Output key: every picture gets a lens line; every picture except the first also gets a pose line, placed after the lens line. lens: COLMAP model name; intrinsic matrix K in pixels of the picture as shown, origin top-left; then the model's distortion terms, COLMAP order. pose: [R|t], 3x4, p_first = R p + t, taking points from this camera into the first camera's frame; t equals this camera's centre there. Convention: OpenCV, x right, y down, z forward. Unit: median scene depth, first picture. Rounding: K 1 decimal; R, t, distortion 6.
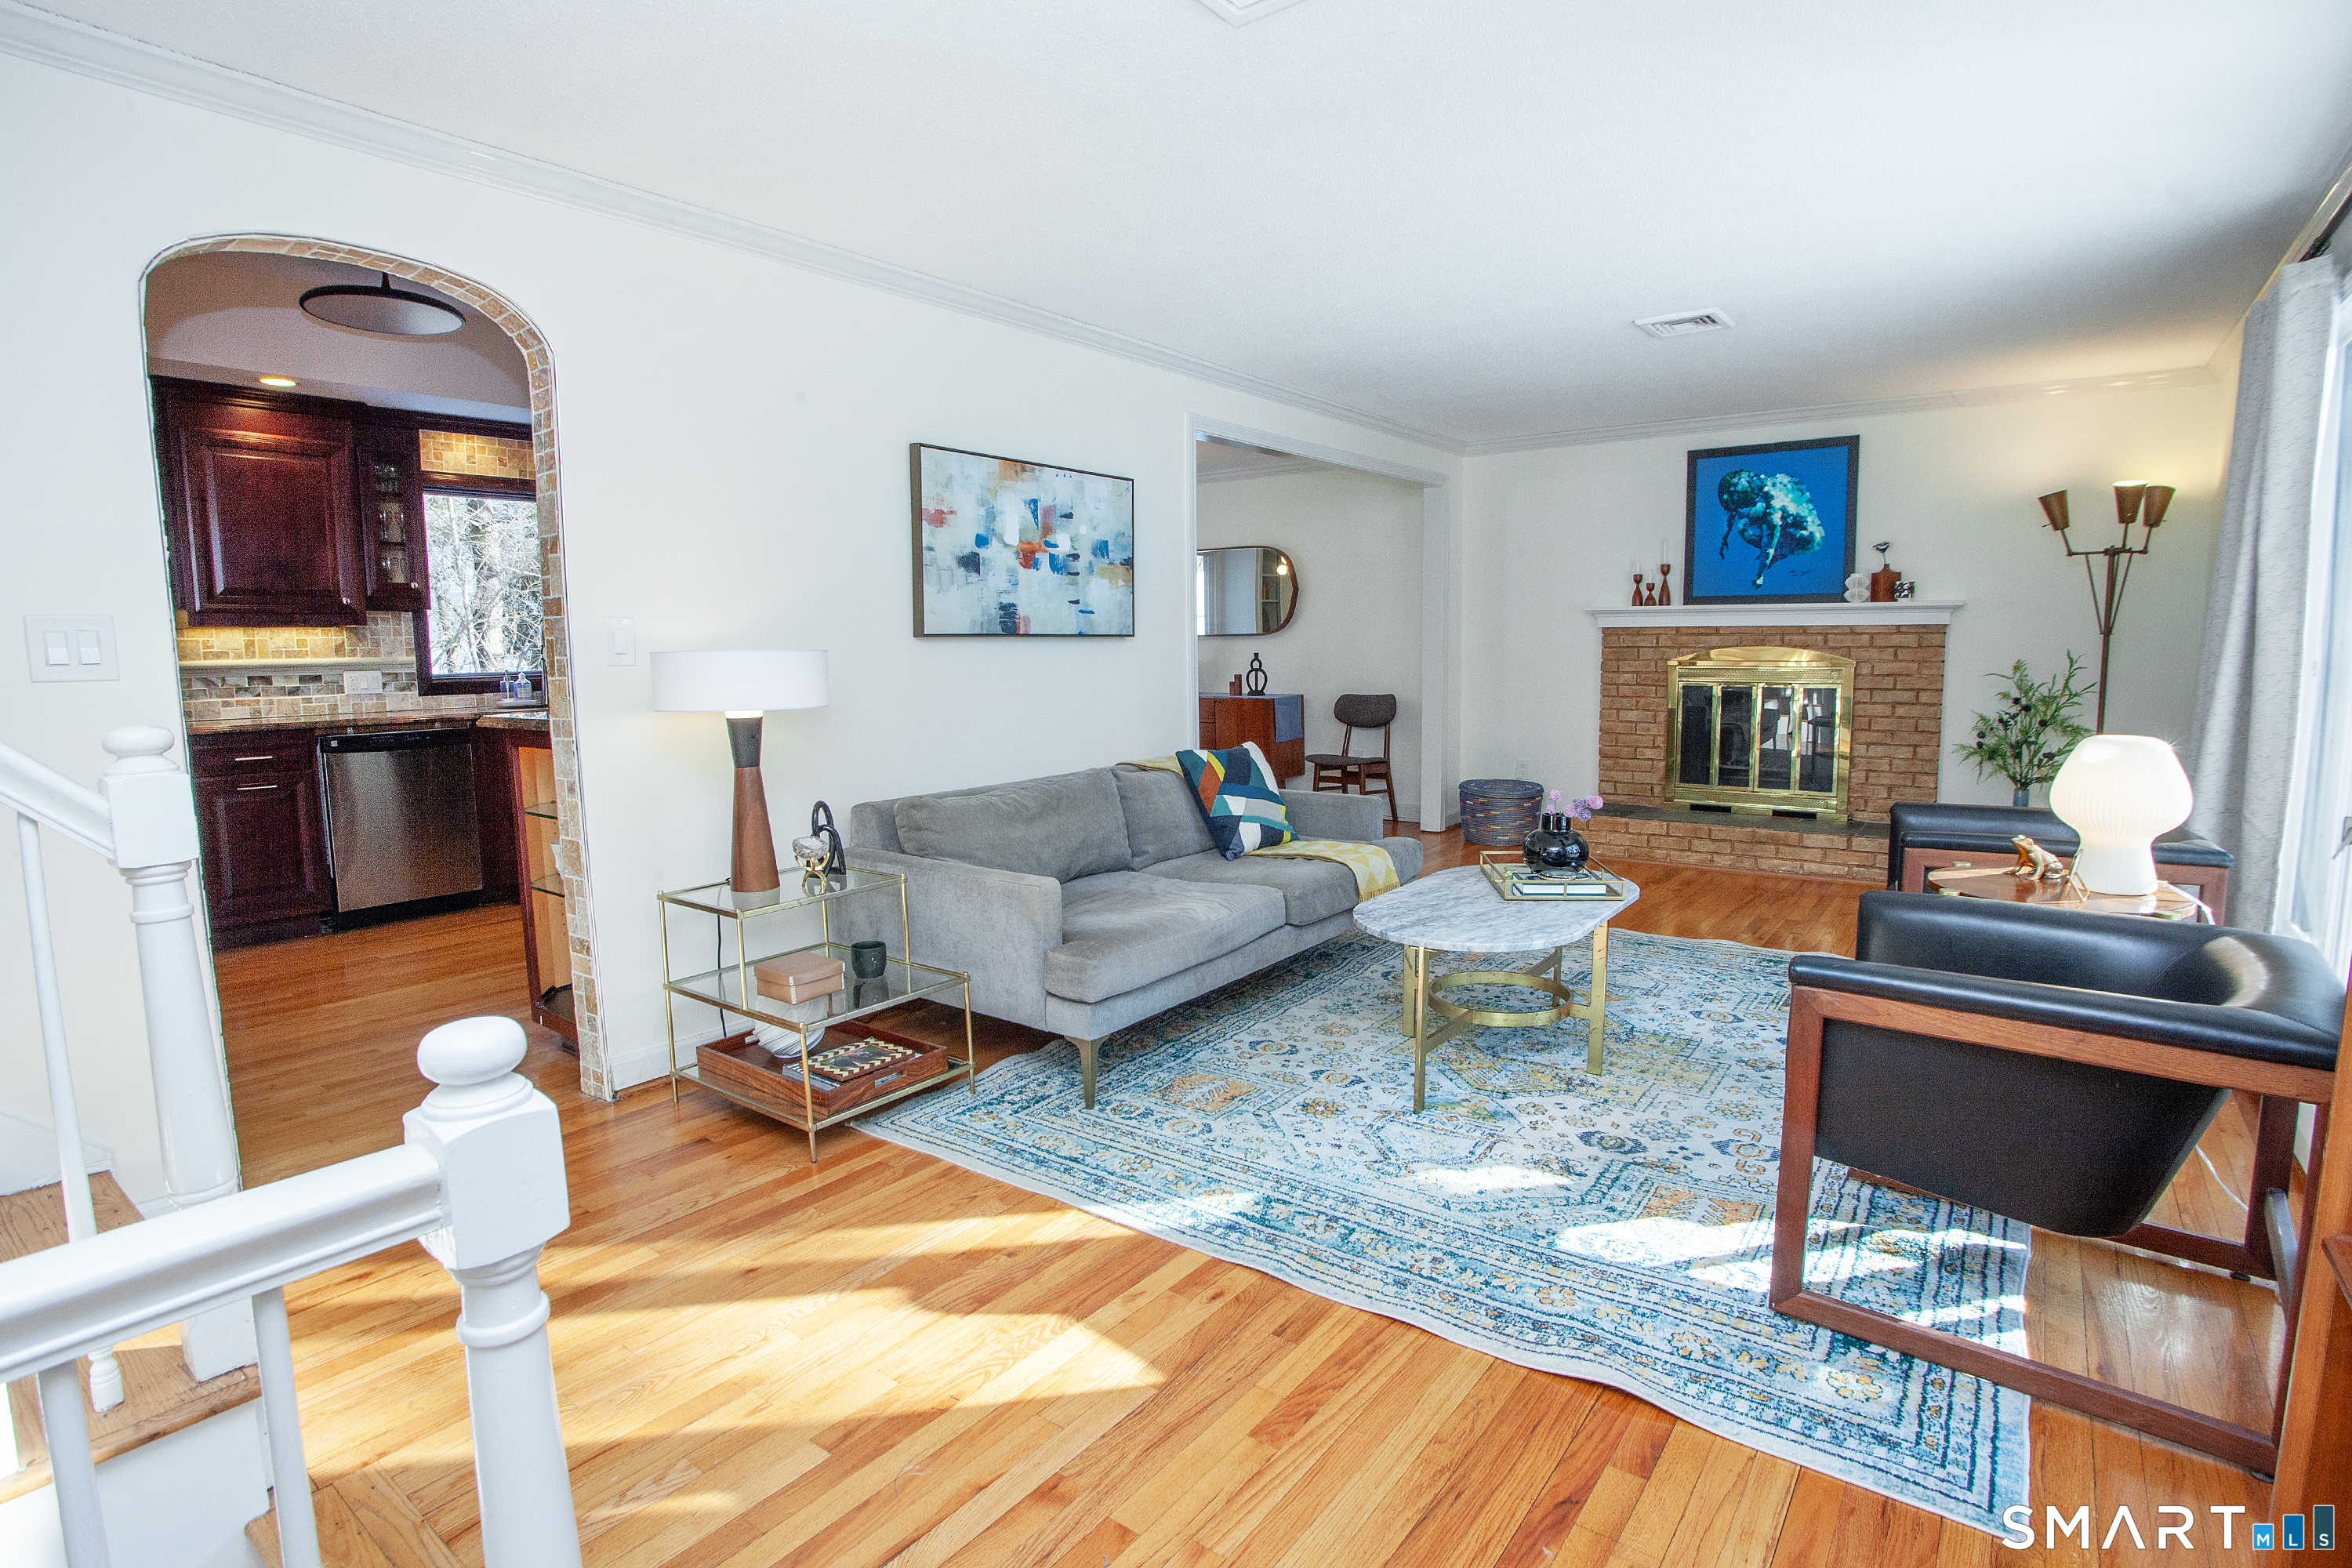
lens RADIAL K [[1156.5, 0, 1183.7], [0, 1156.5, 767.2], [0, 0, 1]] dist [-0.085632, 0.037122]
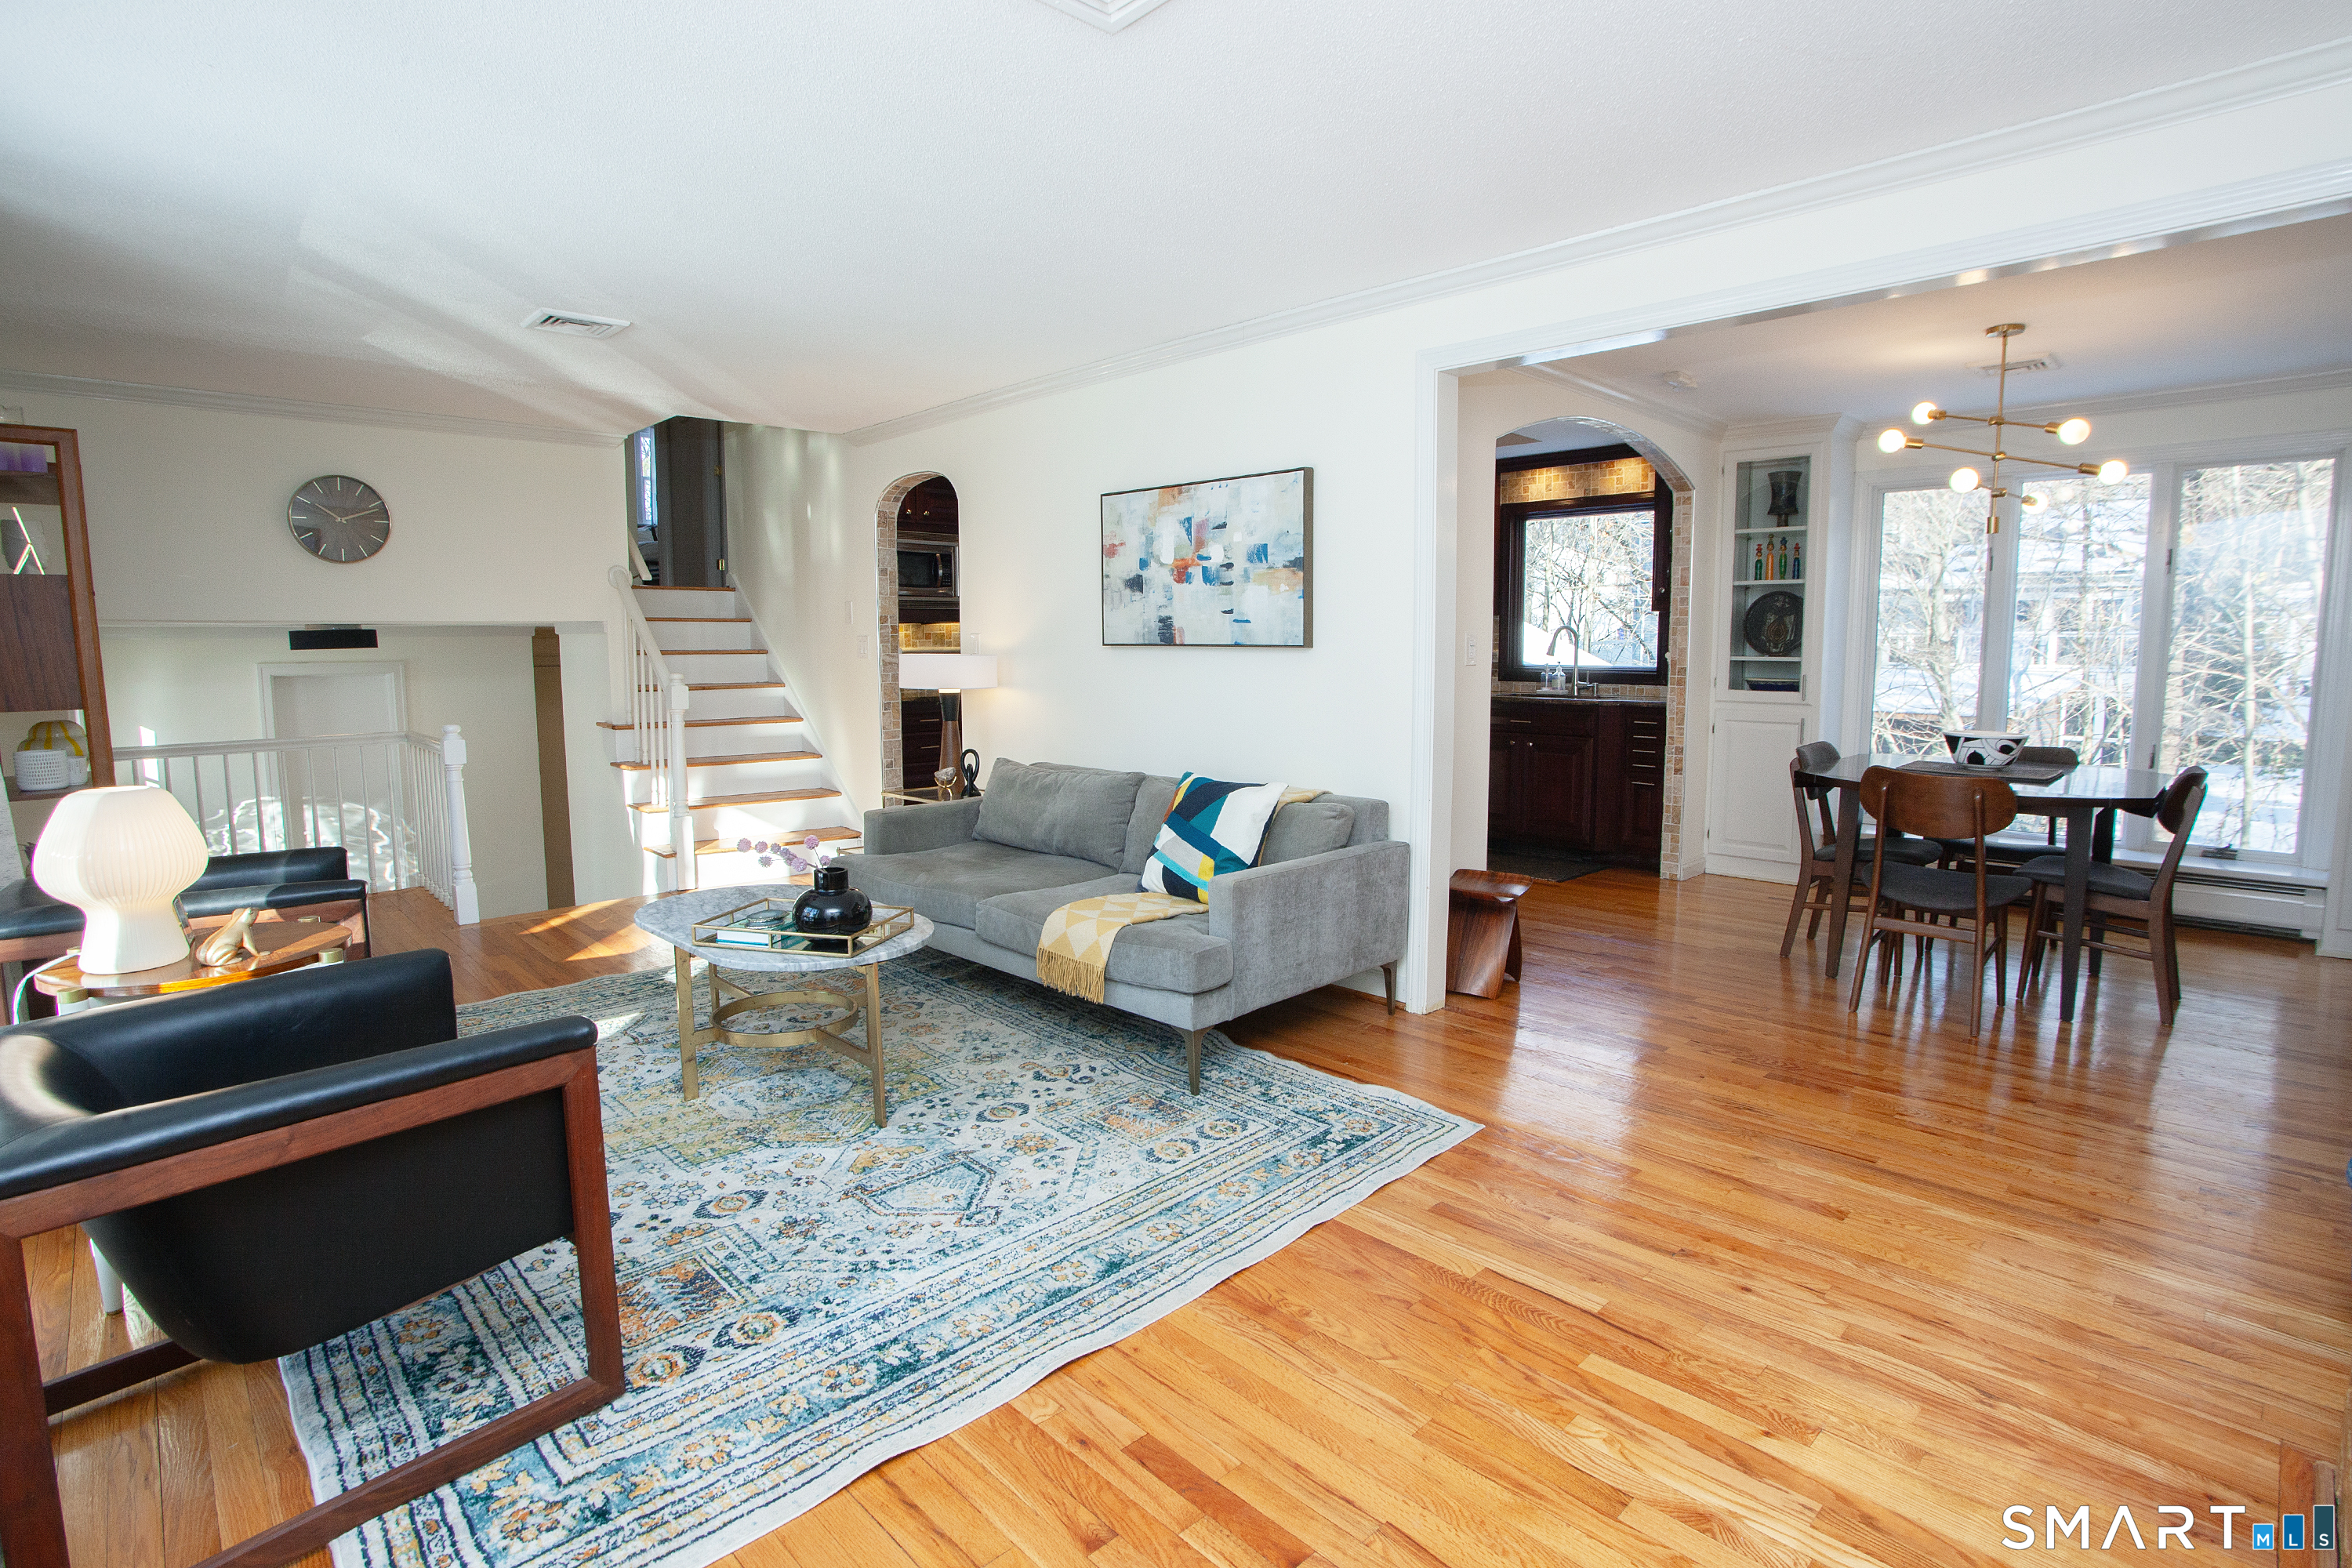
lens RADIAL K [[1156.5, 0, 1183.7], [0, 1156.5, 767.2], [0, 0, 1]] dist [-0.085632, 0.037122]
pose [[-0.147581, 0.118294, -0.981950, 0.849558], [-0.104153, 0.985443, 0.134368, -0.132902], [0.983551, 0.122103, -0.133112, 1.047185]]
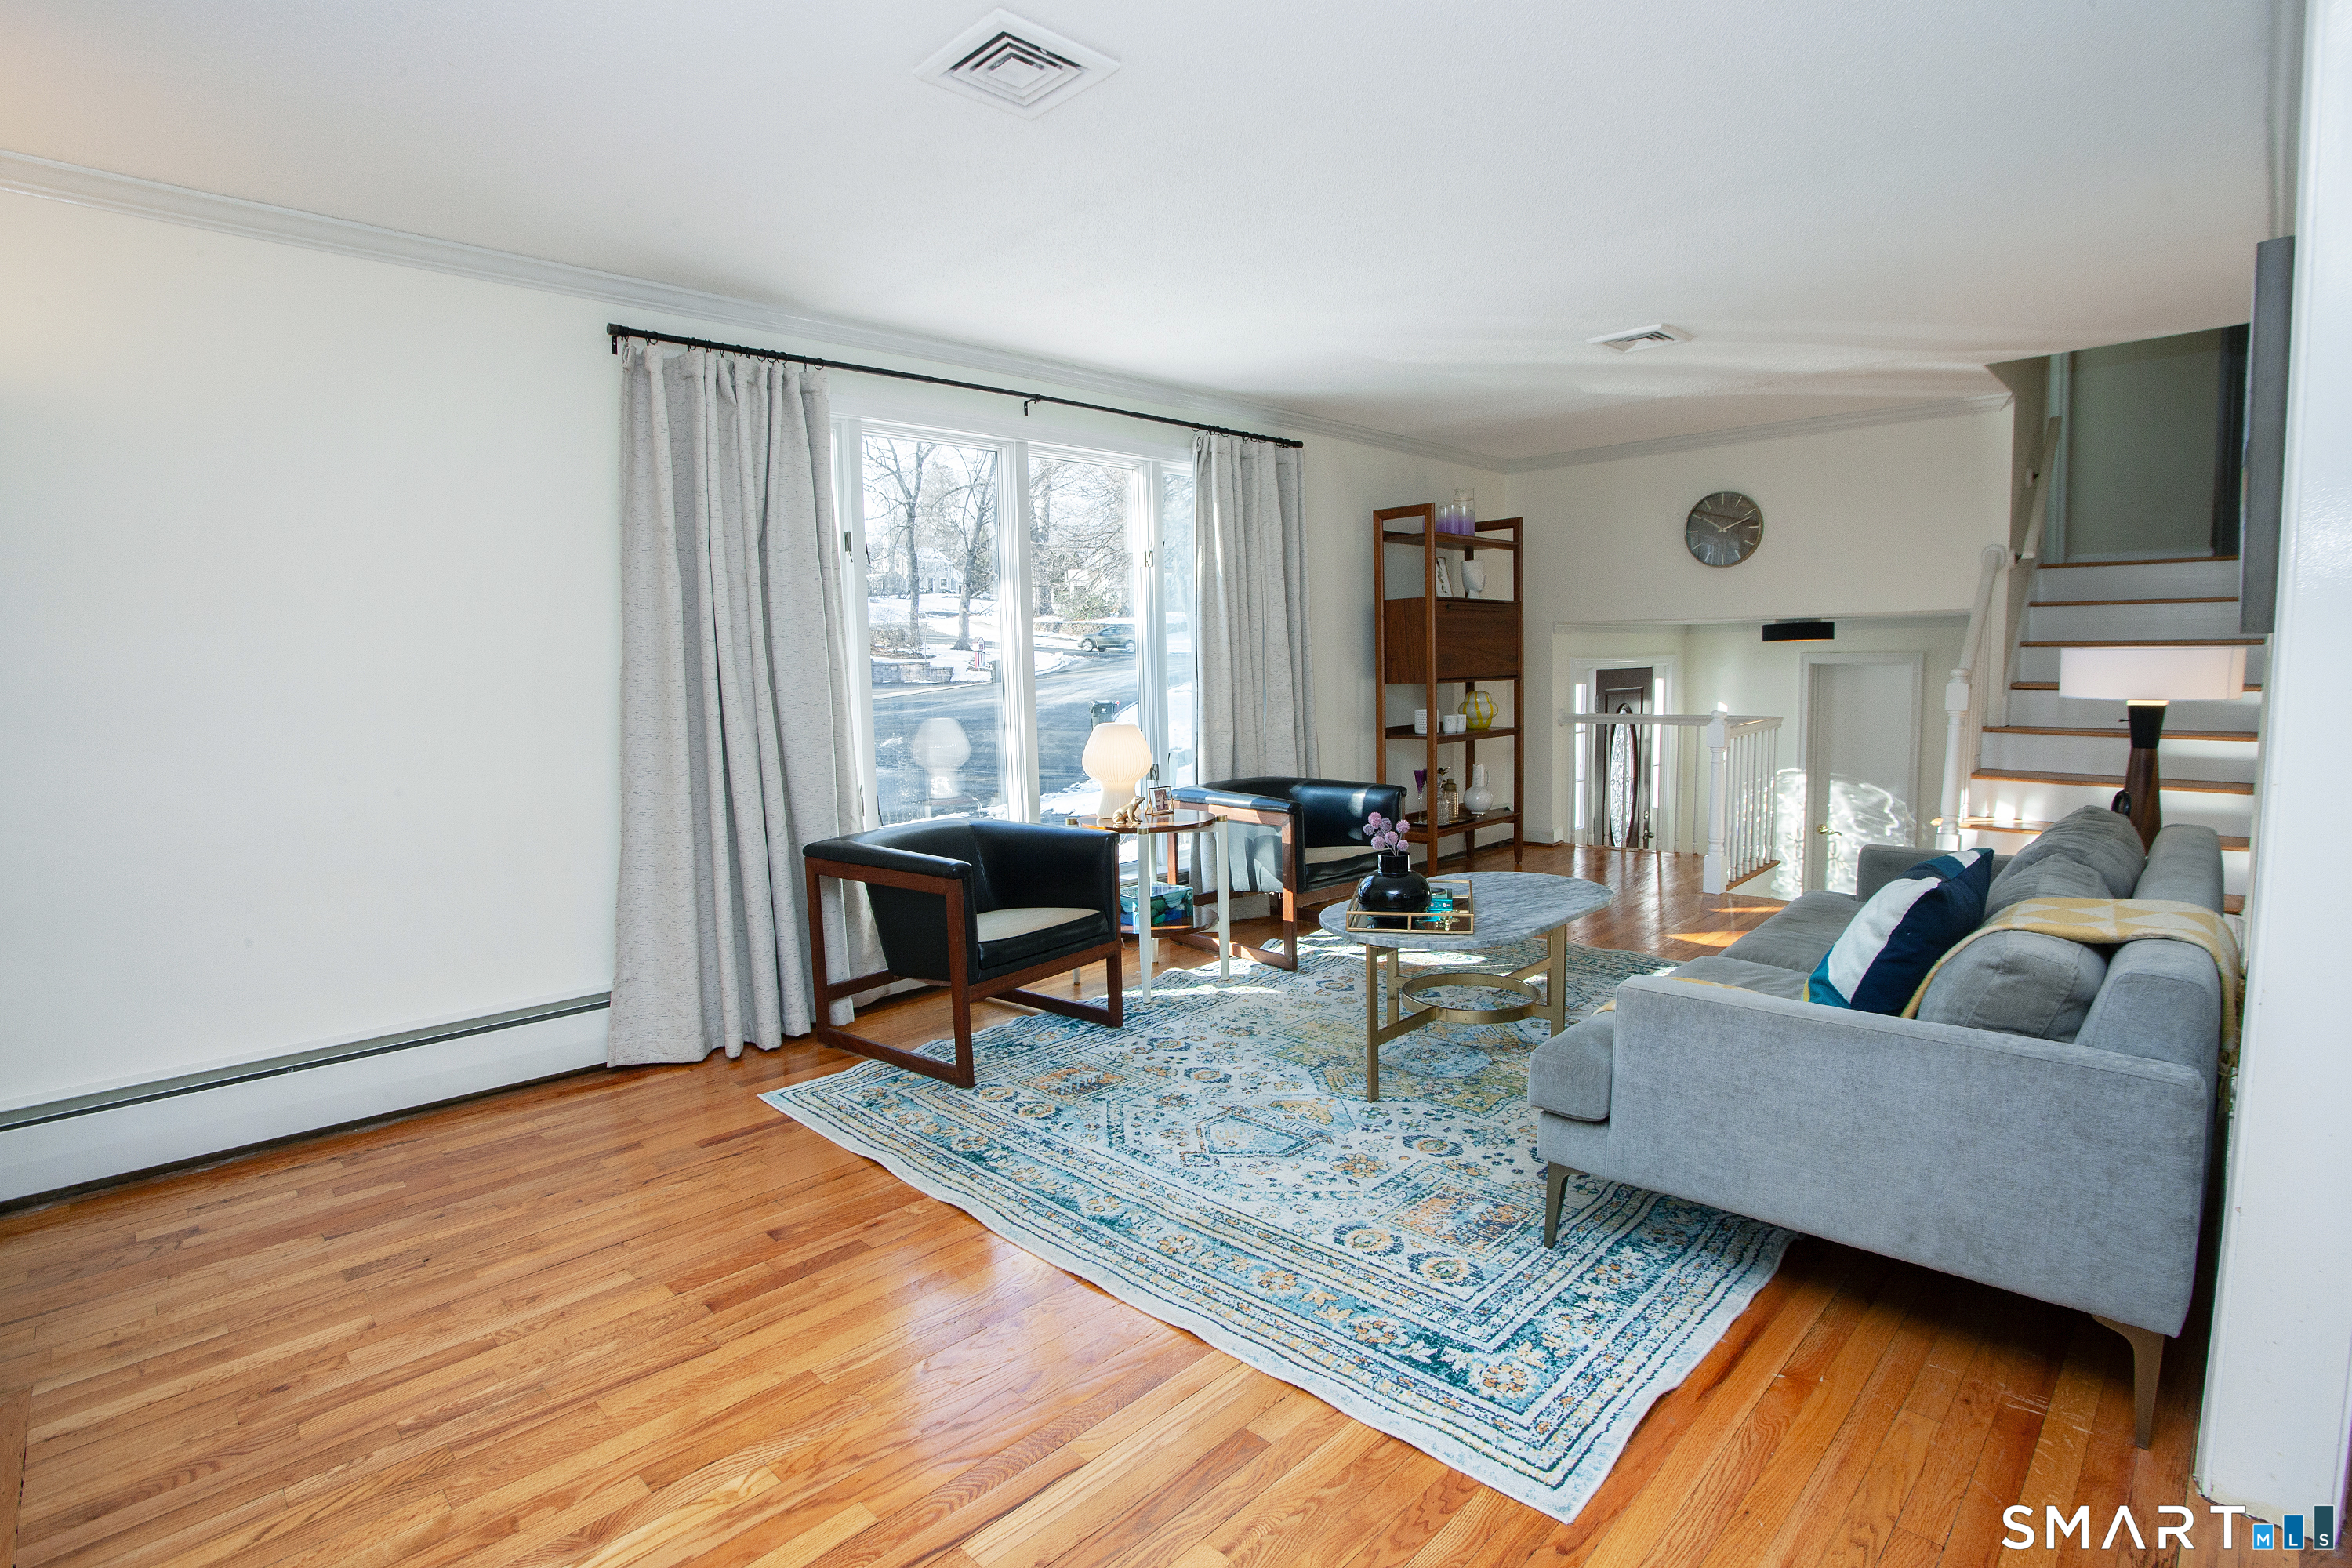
lens RADIAL K [[1156.5, 0, 1183.7], [0, 1156.5, 767.2], [0, 0, 1]] dist [-0.085632, 0.037122]
pose [[-0.990098, 0.025478, 0.138049, 0.278539], [0.052784, 0.978795, 0.197927, -0.162155], [-0.130079, 0.203254, -0.970447, 1.450434]]
